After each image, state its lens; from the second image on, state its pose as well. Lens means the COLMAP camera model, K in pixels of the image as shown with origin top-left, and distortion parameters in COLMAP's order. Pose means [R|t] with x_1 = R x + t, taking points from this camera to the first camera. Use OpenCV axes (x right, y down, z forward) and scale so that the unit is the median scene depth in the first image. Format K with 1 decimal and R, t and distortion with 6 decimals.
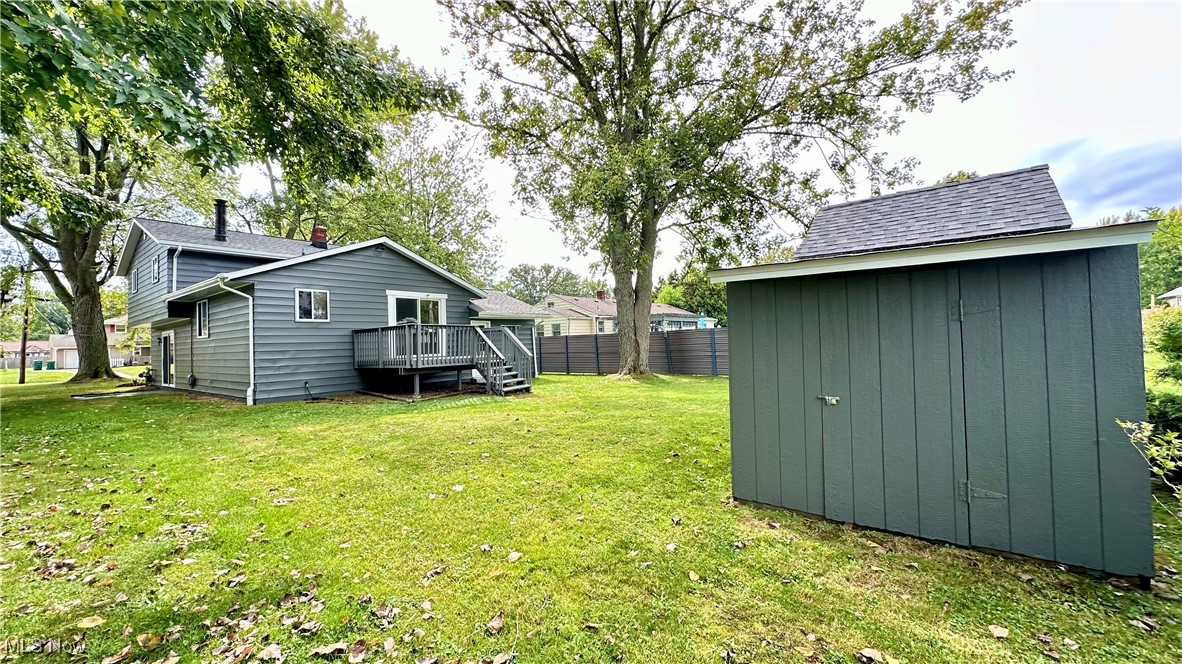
lens RADIAL K [[465.7, 0, 593.0], [0, 465.7, 332.2], [0, 0, 1]] dist [-0.001288, 0.000282]
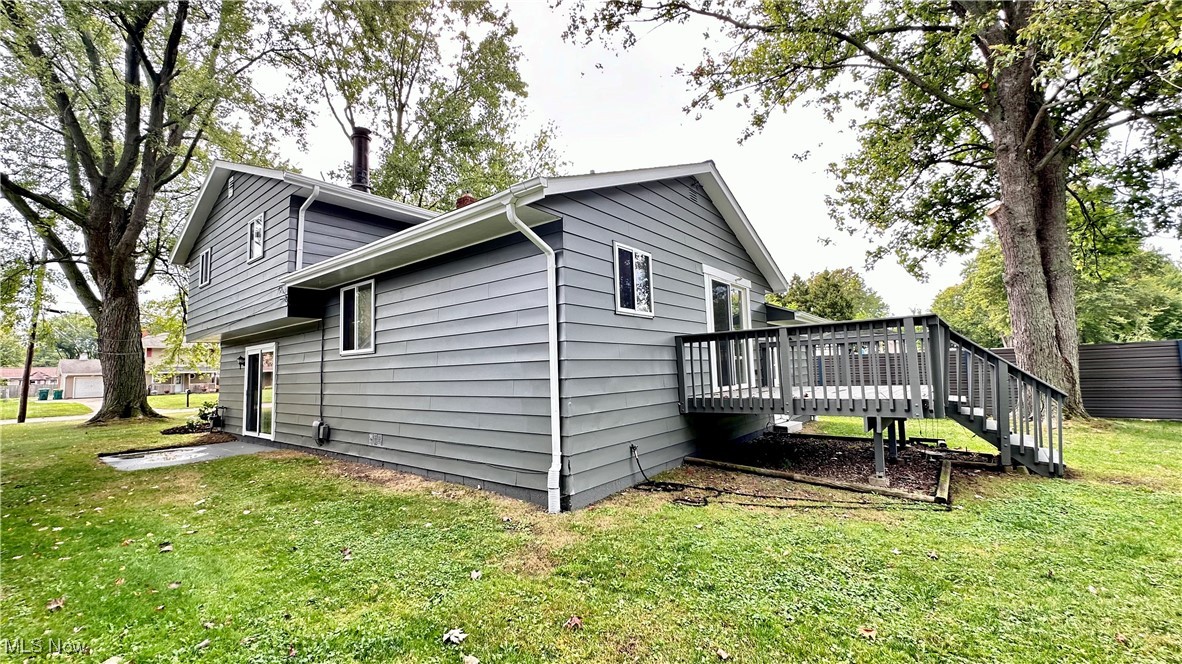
lens RADIAL K [[465.7, 0, 587.1], [0, 465.7, 331.9], [0, 0, 1]] dist [-0.001288, 0.000282]
pose [[0.999919, 0.000587, -0.012676, -0.441915], [-0.001355, 0.998159, -0.060638, 0.015619], [0.012617, 0.060650, 0.998079, 0.366593]]
